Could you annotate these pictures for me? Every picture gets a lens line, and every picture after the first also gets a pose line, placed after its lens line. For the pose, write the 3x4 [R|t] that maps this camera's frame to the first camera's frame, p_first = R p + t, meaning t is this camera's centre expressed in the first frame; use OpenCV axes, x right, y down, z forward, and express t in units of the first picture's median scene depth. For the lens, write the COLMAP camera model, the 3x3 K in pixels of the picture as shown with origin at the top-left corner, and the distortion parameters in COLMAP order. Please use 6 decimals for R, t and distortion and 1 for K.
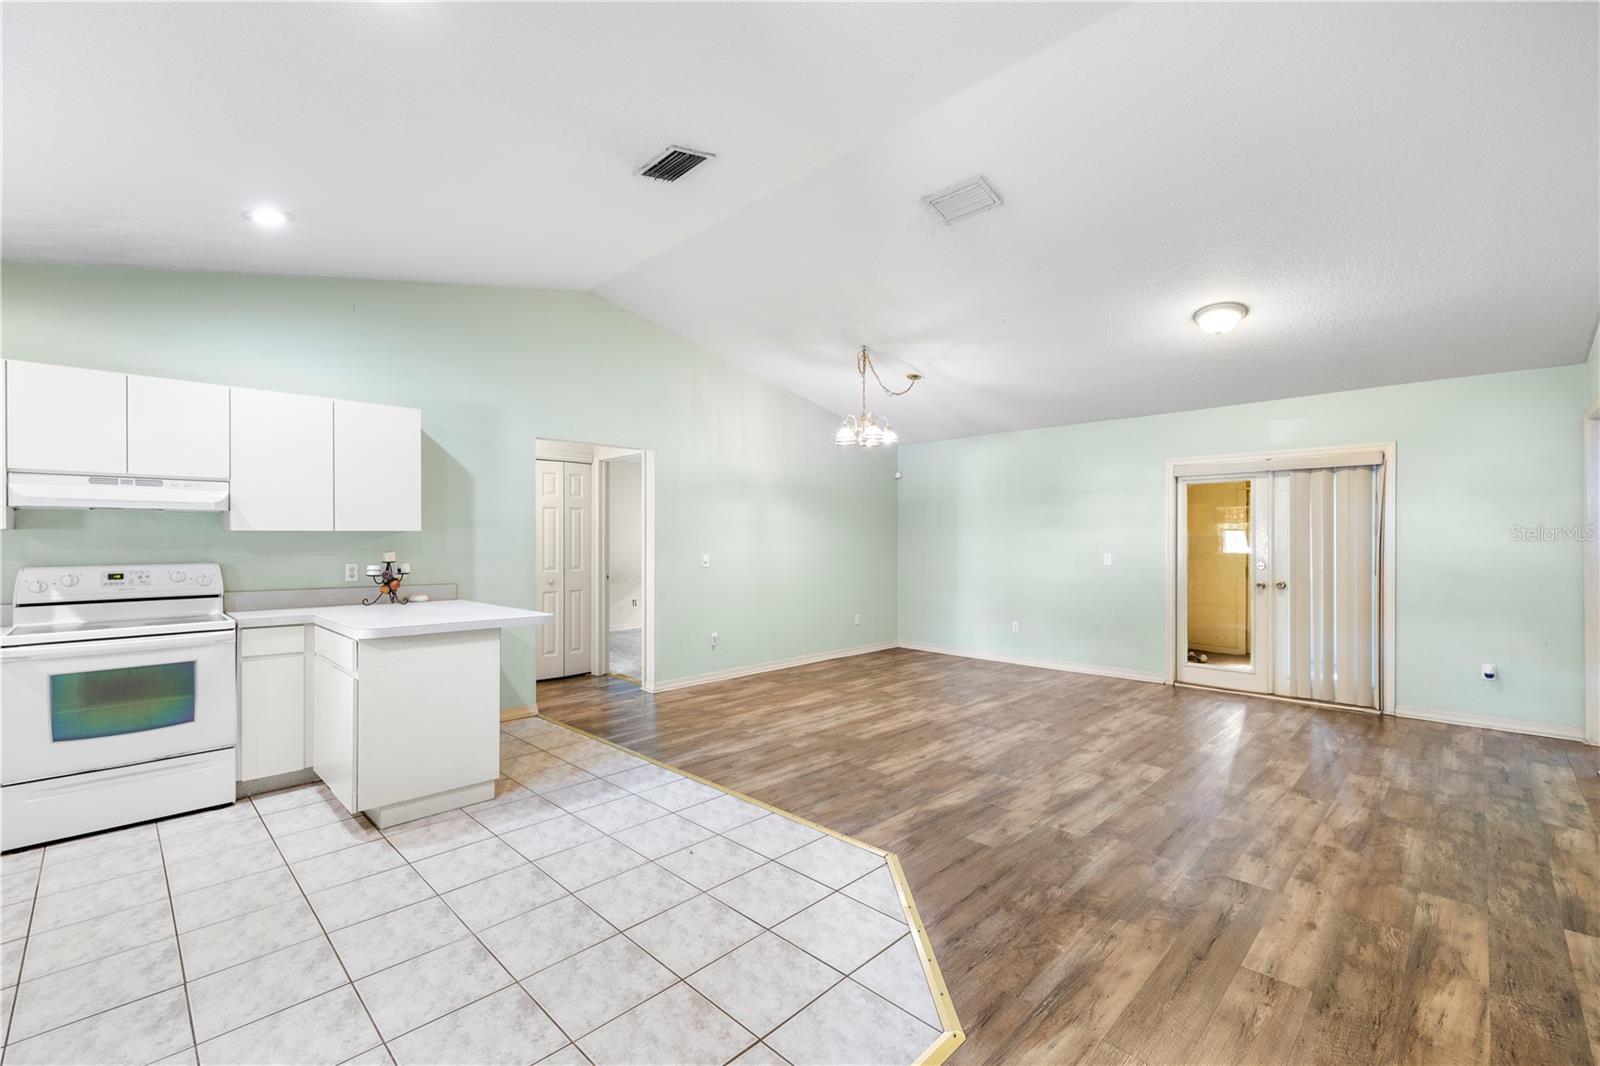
lens RADIAL K [[680.0, 0, 805.8], [0, 680.0, 536.7], [0, 0, 1]] dist [0.002092, 0.000543]
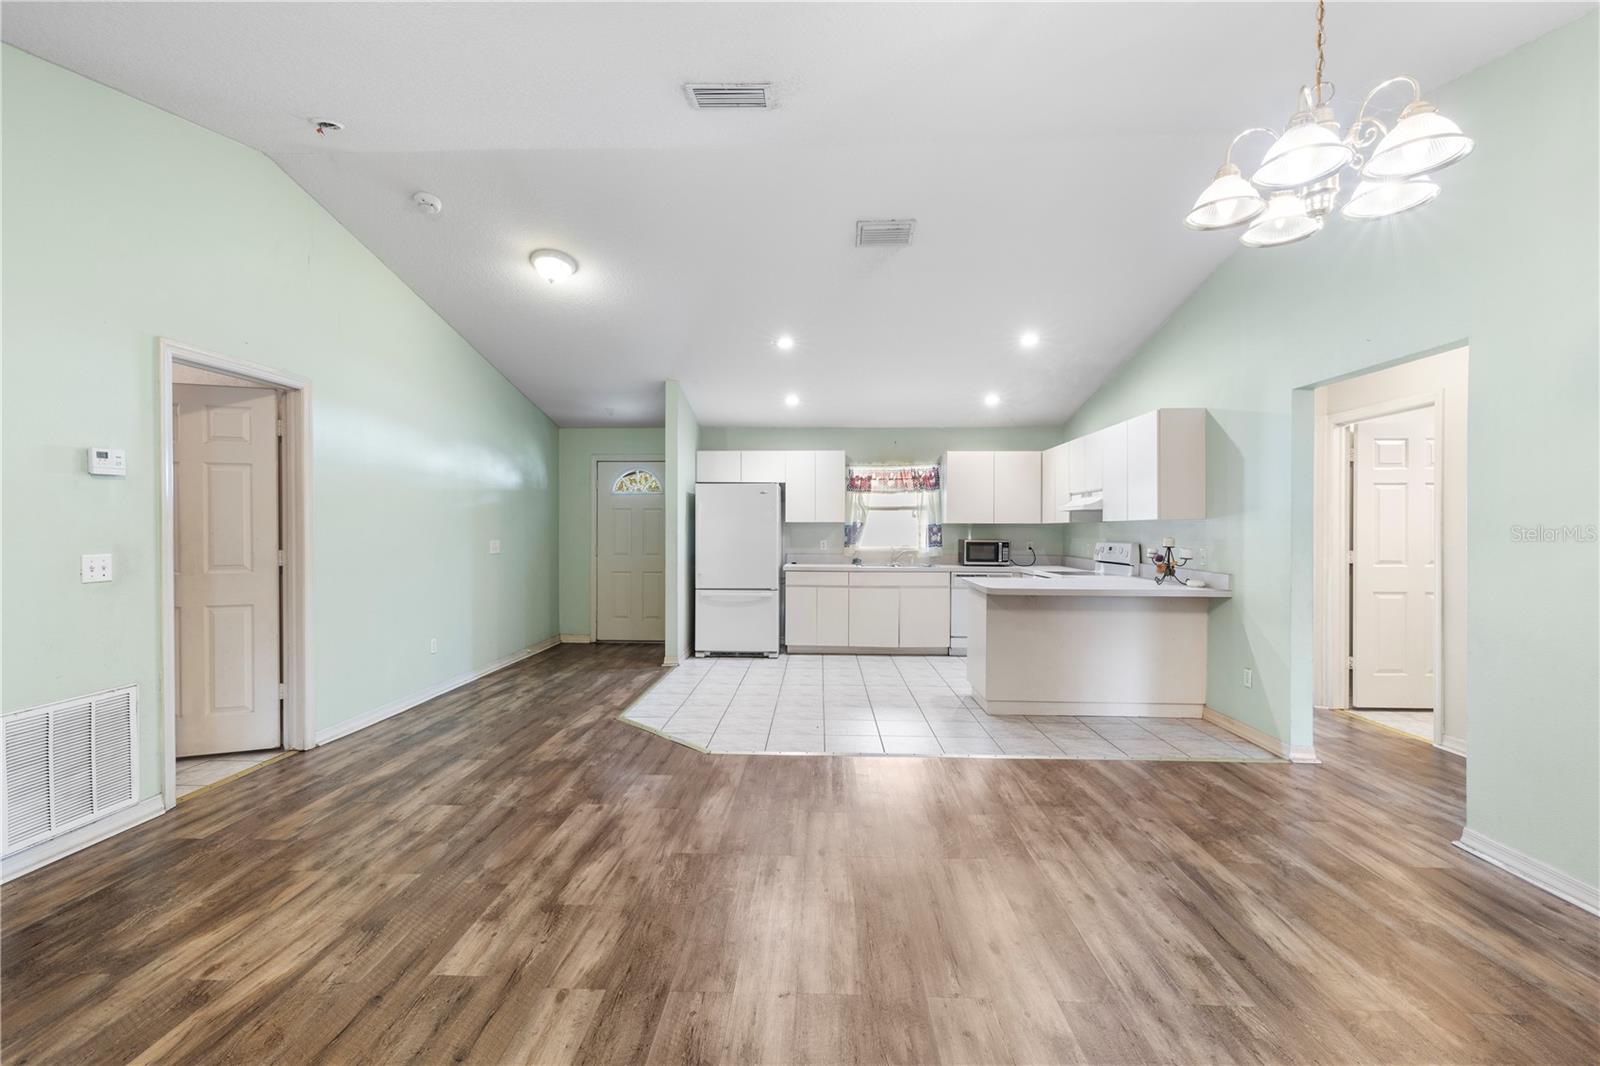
lens RADIAL K [[680.0, 0, 794.2], [0, 680.0, 535.5], [0, 0, 1]] dist [0.002092, 0.000543]
pose [[-0.743672, 0.005146, -0.668525, 0.643176], [0.001132, 0.999979, 0.006438, 0.009180], [0.668544, 0.004031, -0.743662, 1.495192]]
